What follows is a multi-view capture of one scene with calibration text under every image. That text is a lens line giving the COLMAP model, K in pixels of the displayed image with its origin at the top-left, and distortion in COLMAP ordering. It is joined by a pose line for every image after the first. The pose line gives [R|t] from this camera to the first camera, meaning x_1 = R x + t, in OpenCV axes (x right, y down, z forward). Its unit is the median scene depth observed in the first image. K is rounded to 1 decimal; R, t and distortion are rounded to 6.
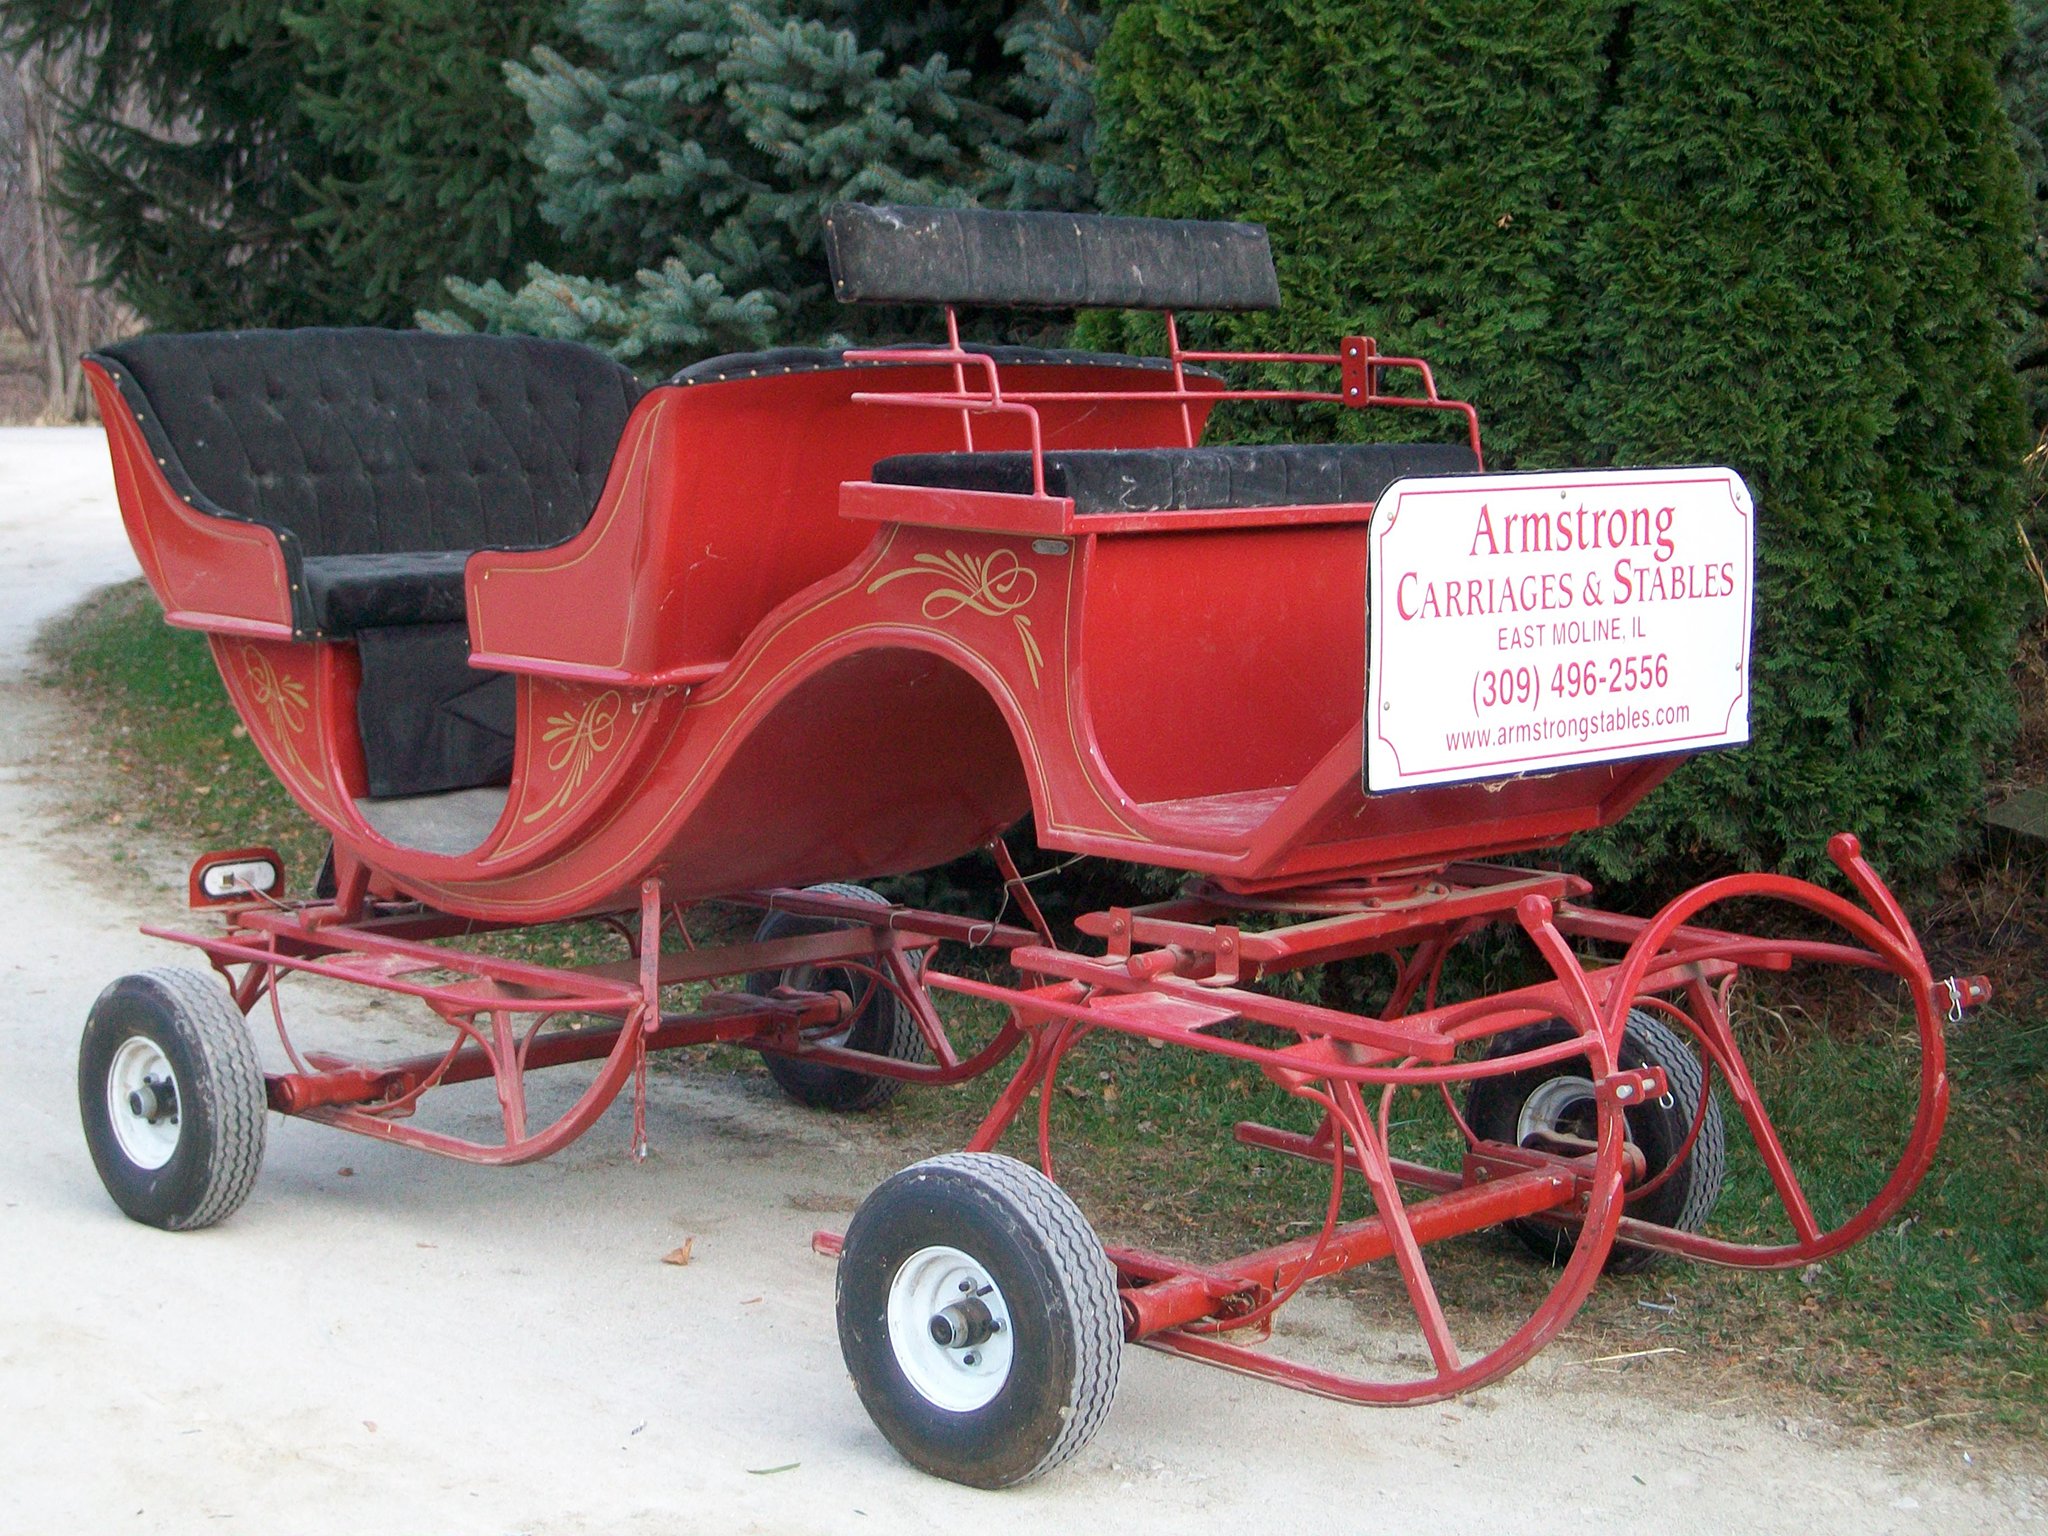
lens RADIAL K [[3567.3, 0, 952.9], [0, 3567.3, 796.2], [0, 0, 1]] dist [0.003484, -0.081384]
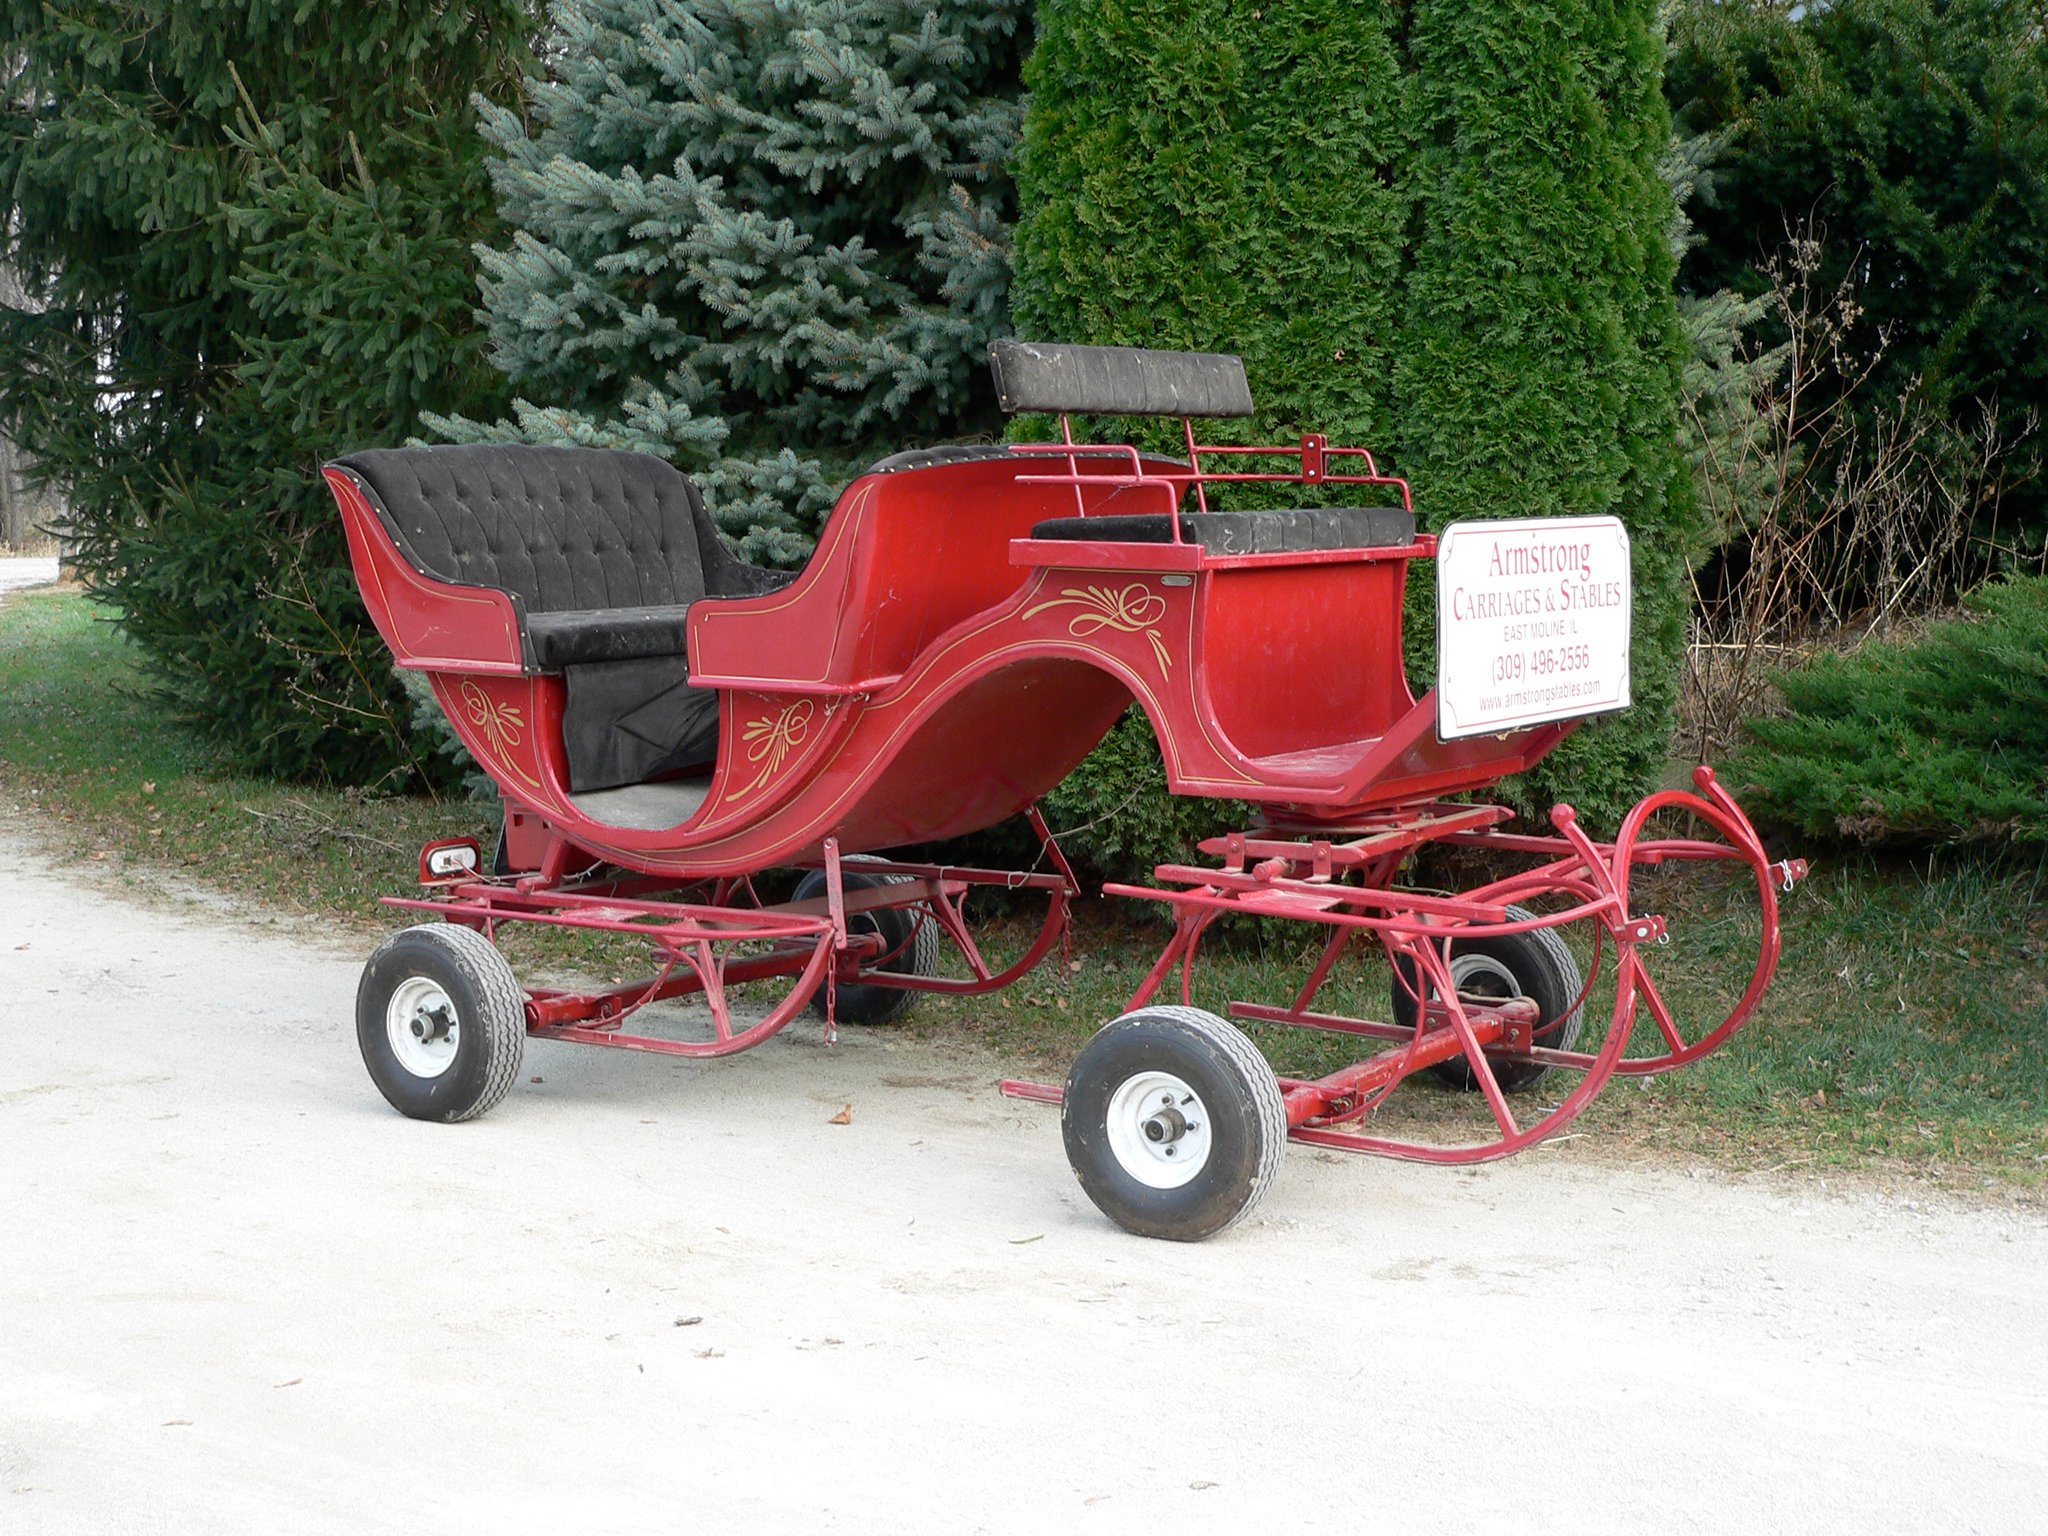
lens RADIAL K [[2903.6, 0, 1024.0], [0, 2903.6, 768.0], [0, 0, 1]] dist [0.000972, 0.090096]
pose [[0.984711, -0.033925, 0.170860, -0.170960], [0.038255, 0.999023, -0.022116, 0.020413], [-0.169942, 0.028314, 0.985047, -0.090373]]
